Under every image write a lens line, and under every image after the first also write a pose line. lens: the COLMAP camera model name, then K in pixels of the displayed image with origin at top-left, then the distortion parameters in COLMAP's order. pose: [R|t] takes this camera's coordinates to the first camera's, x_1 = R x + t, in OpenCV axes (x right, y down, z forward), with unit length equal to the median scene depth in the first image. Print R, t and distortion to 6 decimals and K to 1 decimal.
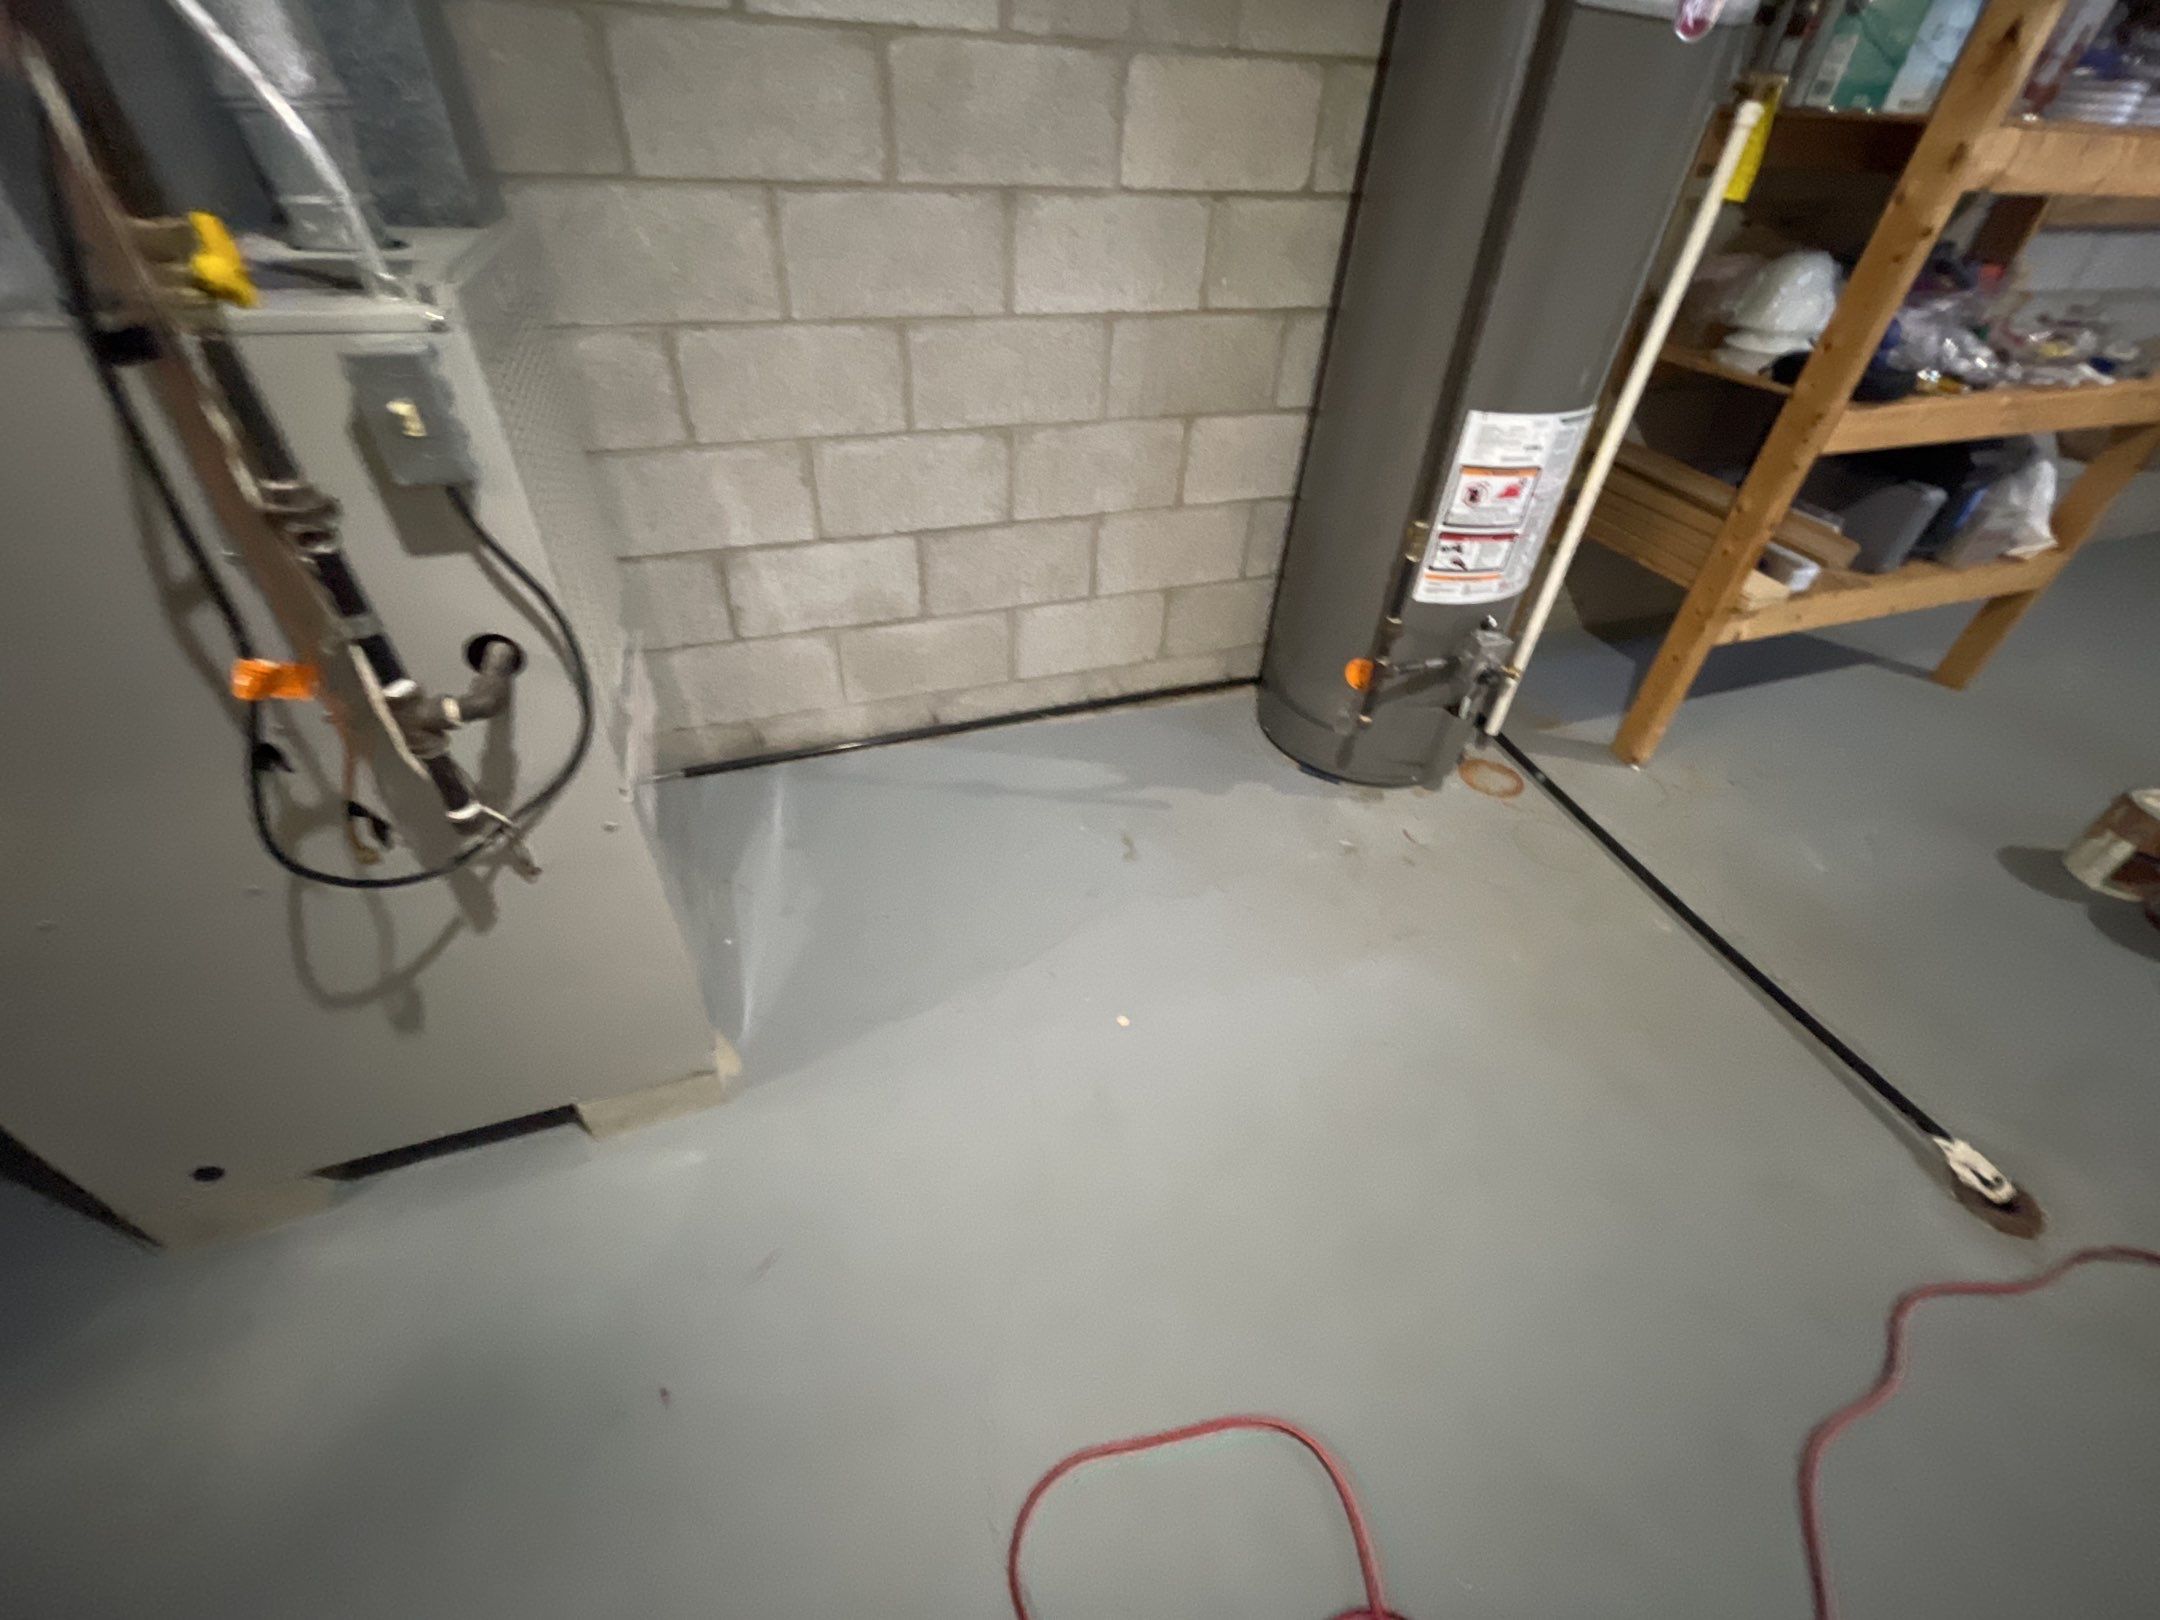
lens RADIAL K [[878.5, 0, 1078.0], [0, 878.5, 796.3], [0, 0, 1]] dist [0.000922, 0.000124]
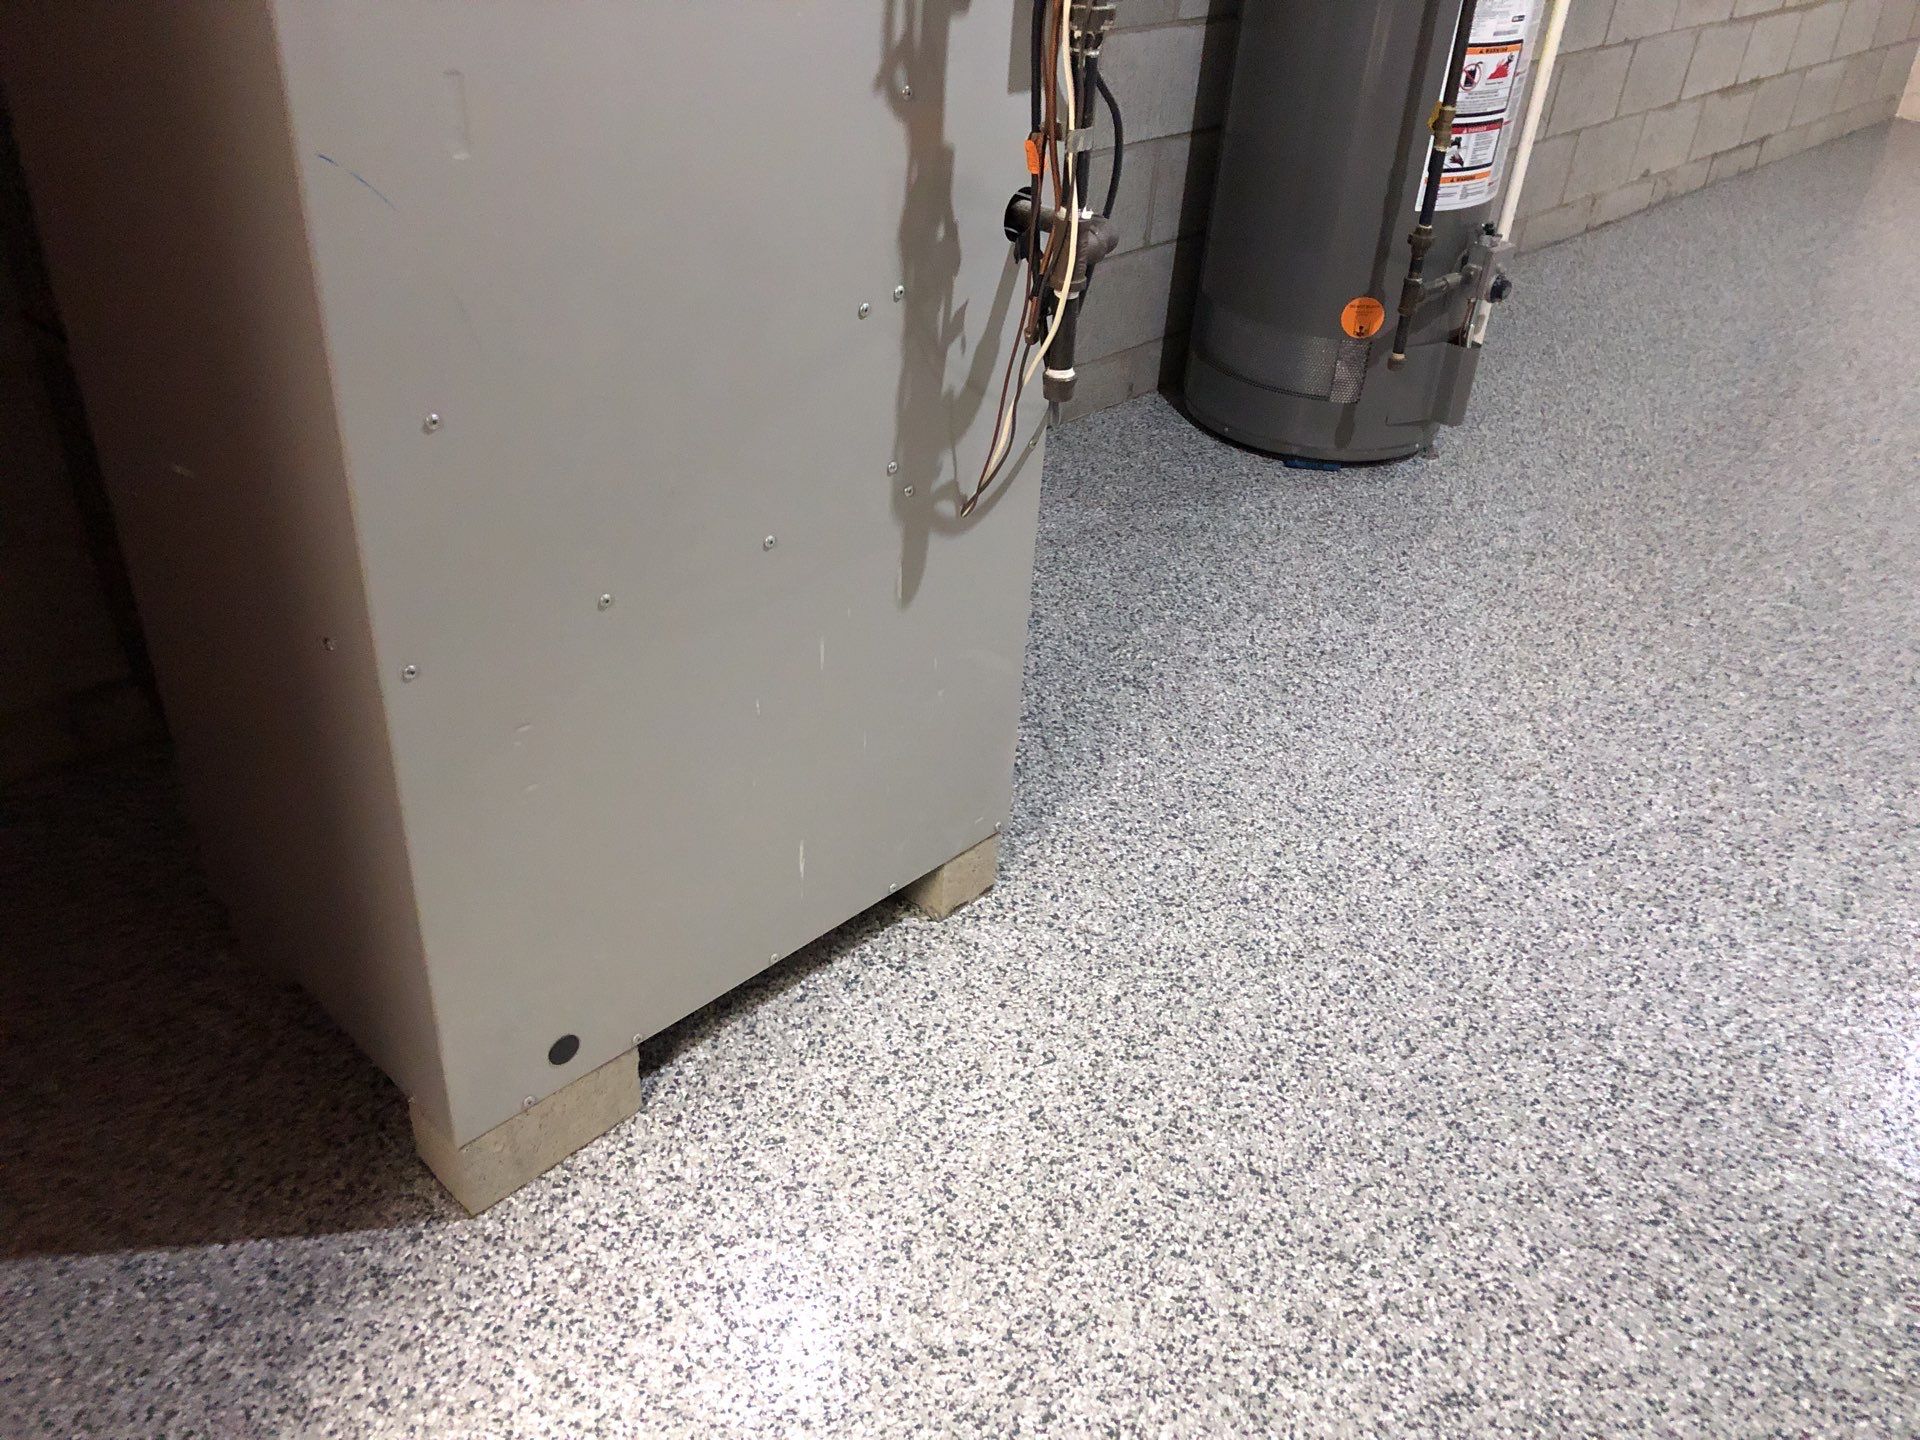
lens RADIAL K [[1596.3, 0, 964.7], [0, 1596.3, 728.0], [0, 0, 1]] dist [0.003240, -0.001649]
pose [[0.894771, -0.230087, 0.382682, -0.681881], [0.257889, 0.965919, -0.022228, 0.174250], [-0.364526, 0.118579, 0.923613, -0.205257]]
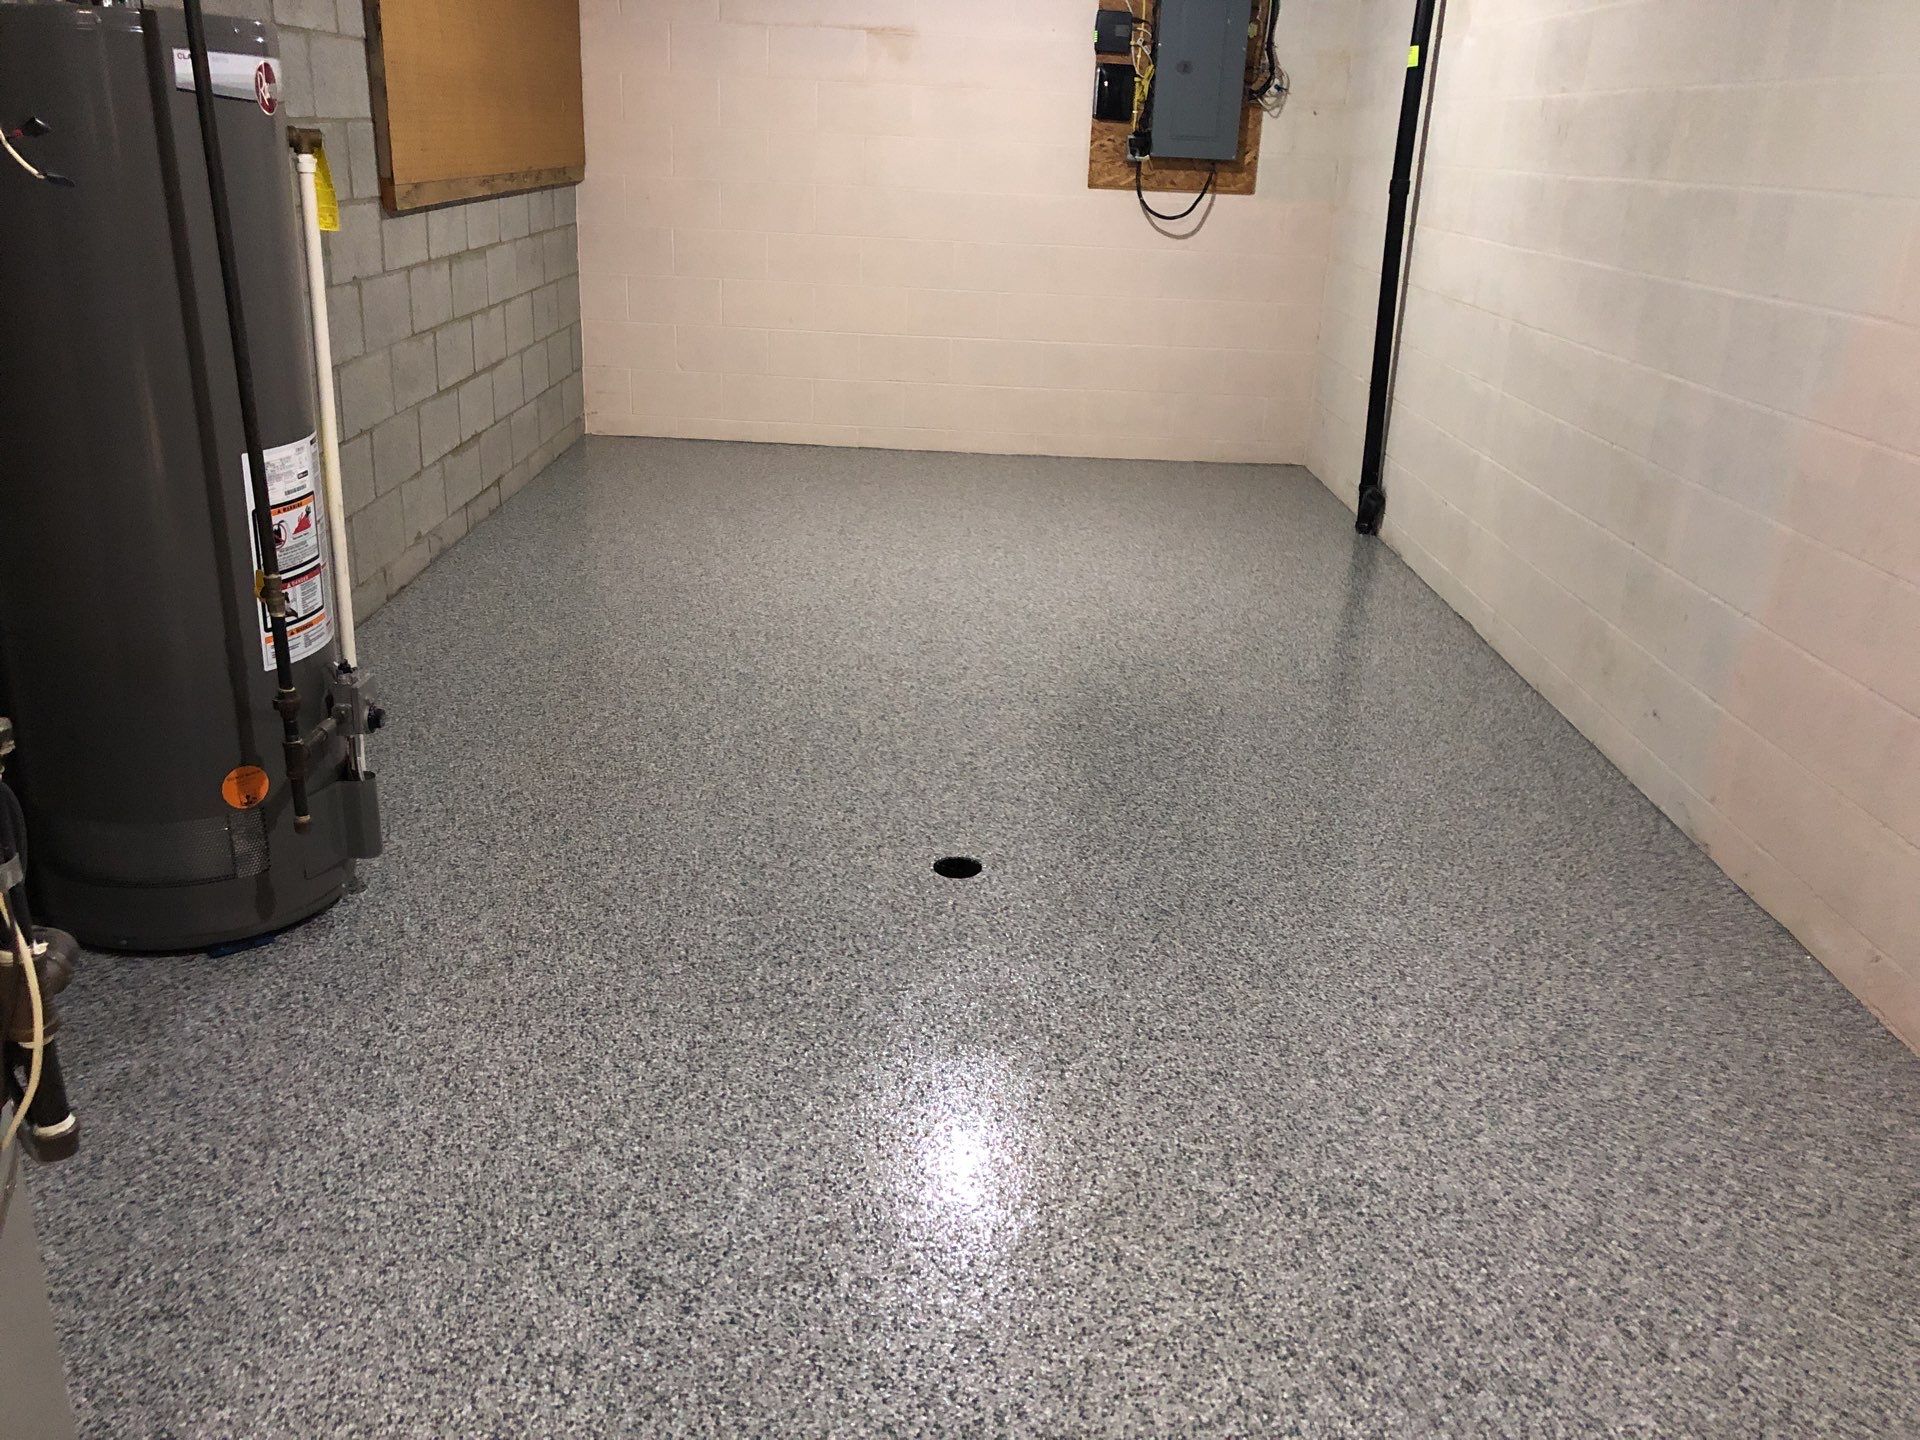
lens RADIAL K [[1594.8, 0, 946.5], [0, 1594.8, 720.4], [0, 0, 1]] dist [0.010721, 0.009310]
pose [[0.338217, -0.357343, 0.870583, -0.673198], [0.568152, 0.815015, 0.113810, 0.003696], [-0.750208, 0.456131, 0.478678, -0.156281]]
